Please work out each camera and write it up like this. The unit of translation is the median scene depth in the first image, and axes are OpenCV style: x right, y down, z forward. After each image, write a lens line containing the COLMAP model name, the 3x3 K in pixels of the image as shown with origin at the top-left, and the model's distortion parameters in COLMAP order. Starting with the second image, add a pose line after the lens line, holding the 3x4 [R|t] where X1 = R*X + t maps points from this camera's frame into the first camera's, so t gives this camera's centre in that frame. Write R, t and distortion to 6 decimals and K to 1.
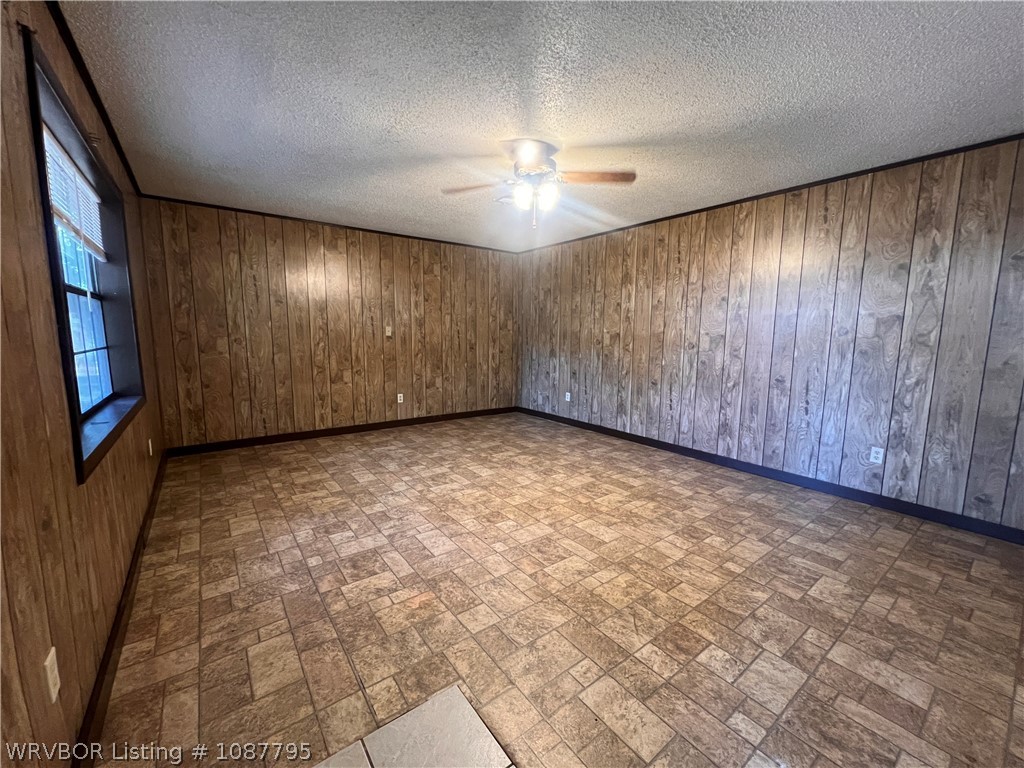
lens RADIAL K [[410.2, 0, 509.9], [0, 410.2, 385.3], [0, 0, 1]] dist [-0.002334, 0.000390]
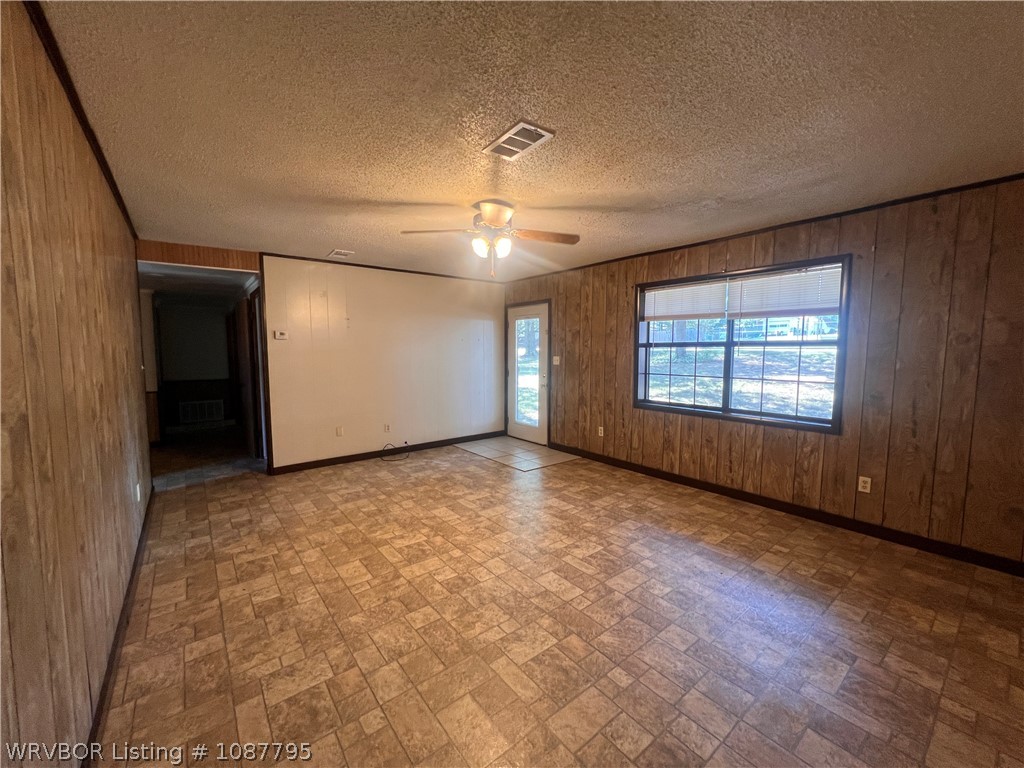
lens RADIAL K [[410.2, 0, 509.6], [0, 410.2, 382.7], [0, 0, 1]] dist [-0.002334, 0.000390]
pose [[-0.999692, -0.006351, -0.023996, 0.034987], [-0.011303, 0.977151, 0.212244, -0.317751], [0.022100, 0.212450, -0.976922, 2.014086]]
